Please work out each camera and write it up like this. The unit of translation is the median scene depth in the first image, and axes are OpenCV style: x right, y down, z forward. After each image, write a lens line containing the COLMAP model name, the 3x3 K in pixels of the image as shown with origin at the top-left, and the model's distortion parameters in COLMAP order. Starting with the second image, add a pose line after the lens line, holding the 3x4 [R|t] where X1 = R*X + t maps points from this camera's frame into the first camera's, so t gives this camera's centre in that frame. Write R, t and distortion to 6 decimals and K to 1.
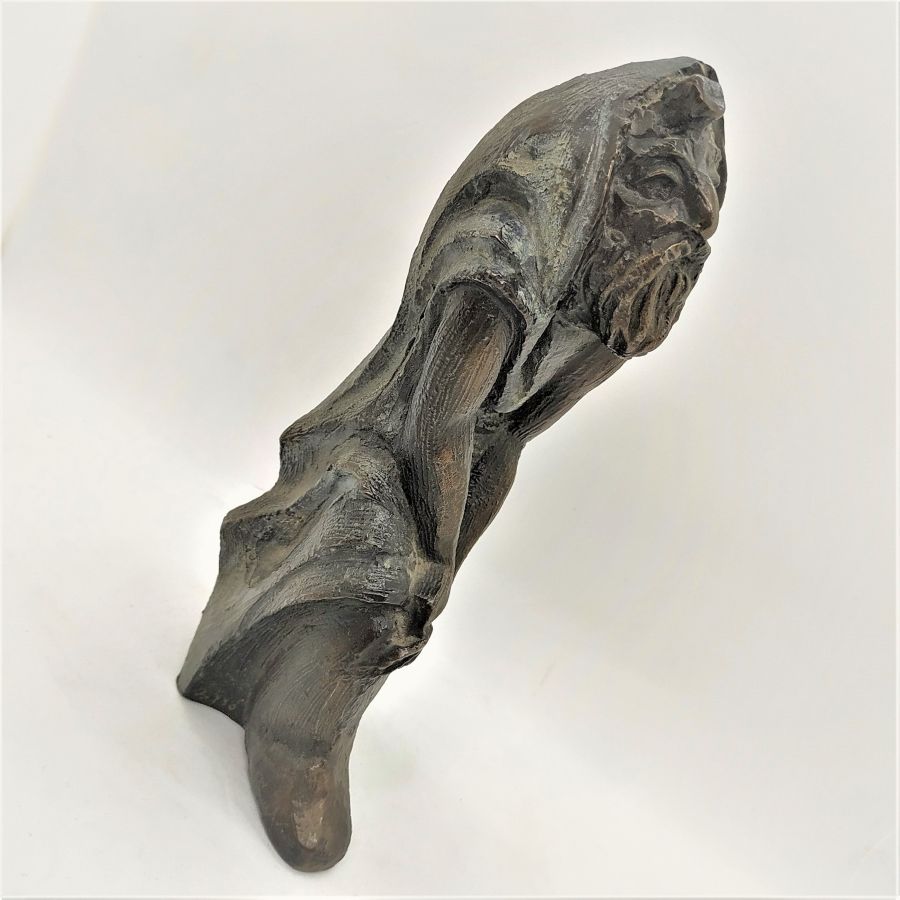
lens RADIAL K [[888.3, 0, 450.0], [0, 888.3, 450.0], [0, 0, 1]] dist [0.170290, -0.552949]
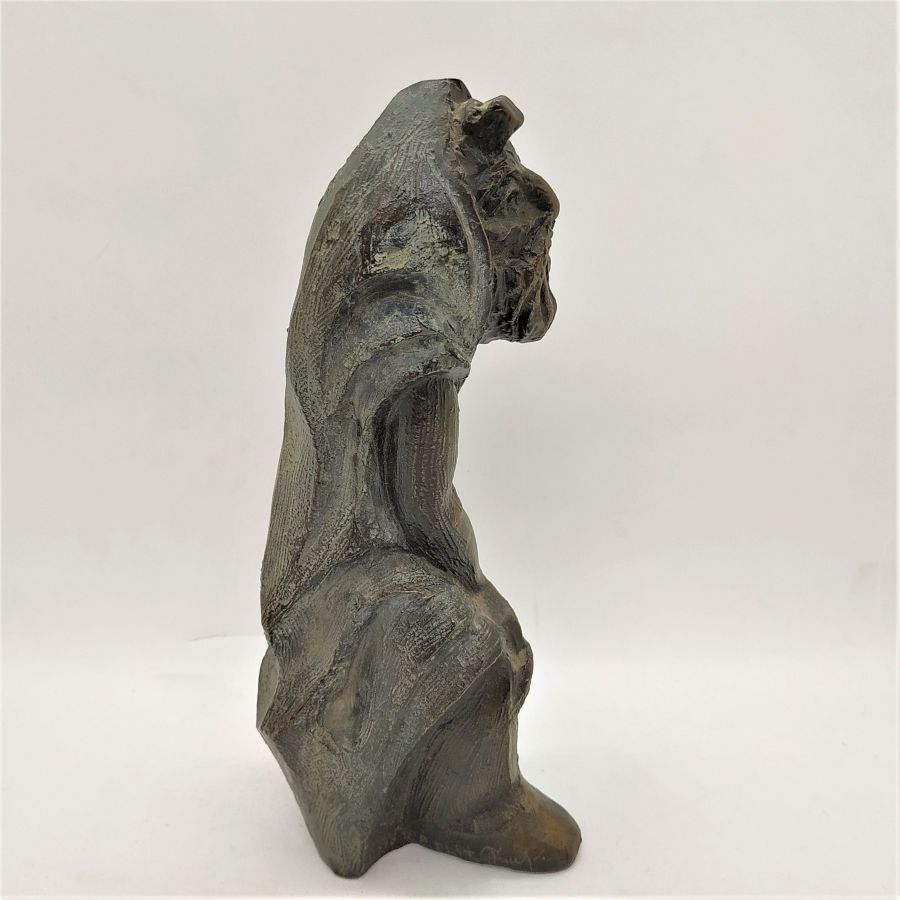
lens RADIAL K [[888.3, 0, 450.0], [0, 888.3, 450.0], [0, 0, 1]] dist [0.170290, -0.552949]
pose [[0.587818, -0.686233, 0.428433, -0.421150], [0.595790, 0.725470, 0.344570, -0.429774], [-0.547270, 0.052711, 0.835294, 0.123918]]
